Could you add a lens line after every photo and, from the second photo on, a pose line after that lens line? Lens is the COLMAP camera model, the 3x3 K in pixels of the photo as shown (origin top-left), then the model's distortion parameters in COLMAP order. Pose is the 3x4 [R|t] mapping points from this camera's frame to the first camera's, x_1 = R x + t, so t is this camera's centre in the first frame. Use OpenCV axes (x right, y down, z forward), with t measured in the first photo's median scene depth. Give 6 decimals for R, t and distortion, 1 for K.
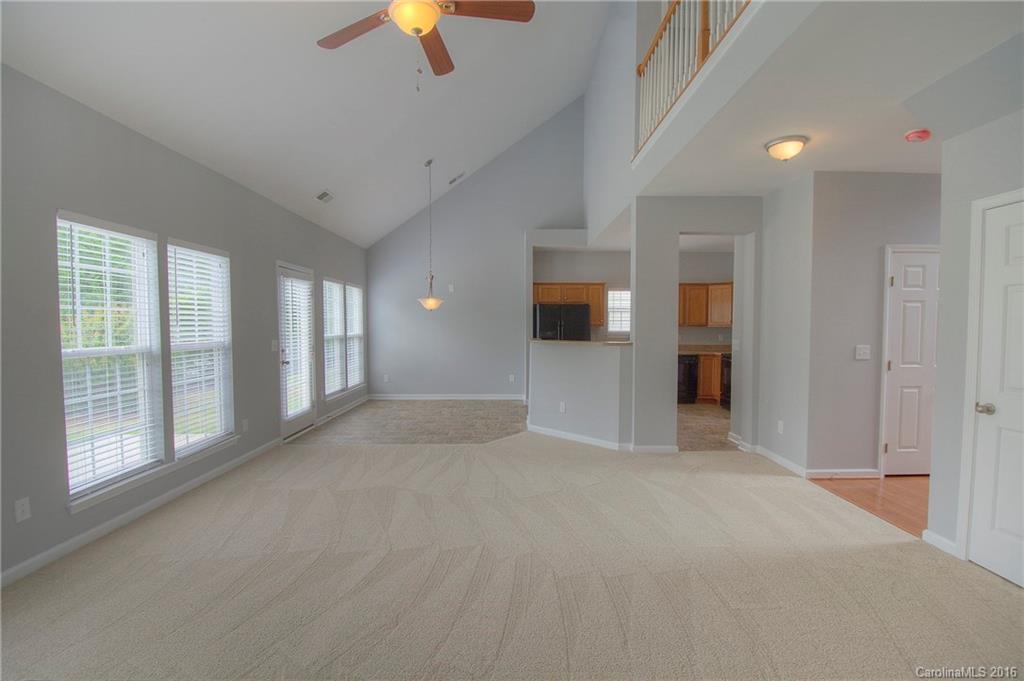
lens RADIAL K [[453.5, 0, 515.9], [0, 453.5, 343.9], [0, 0, 1]] dist [-0.003926, -0.011211]
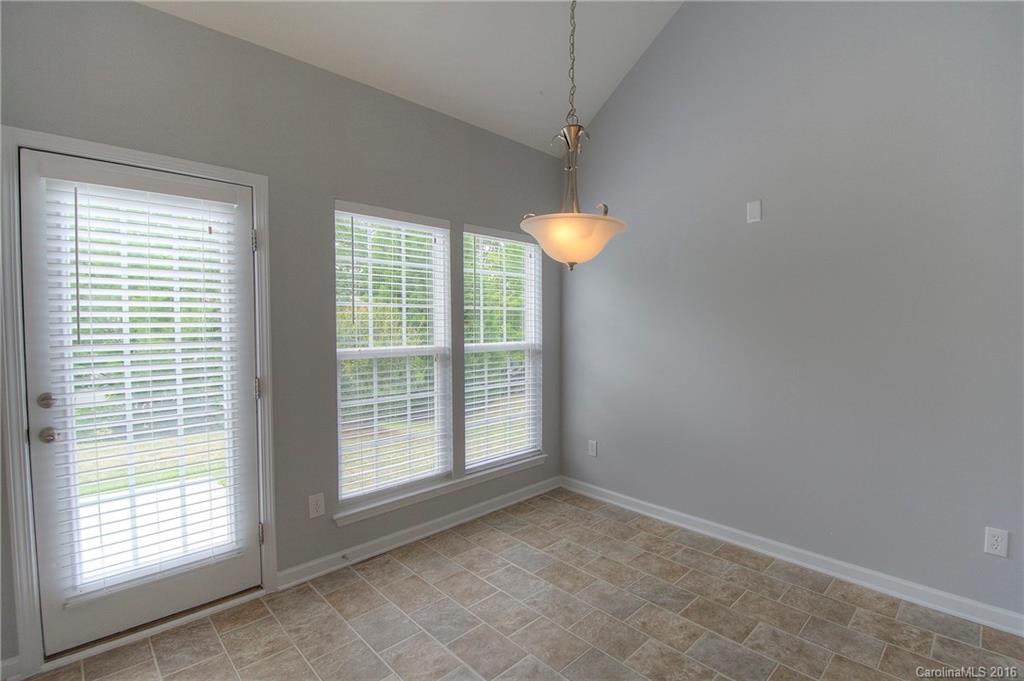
lens RADIAL K [[495.5, 0, 511.8], [0, 495.5, 348.7], [0, 0, 1]] dist [0.021037, -0.000180]
pose [[0.694886, 0.035830, -0.718227, -0.003567], [-0.028831, 0.999343, 0.021959, -0.017241], [0.718542, 0.005448, 0.695462, 0.404267]]
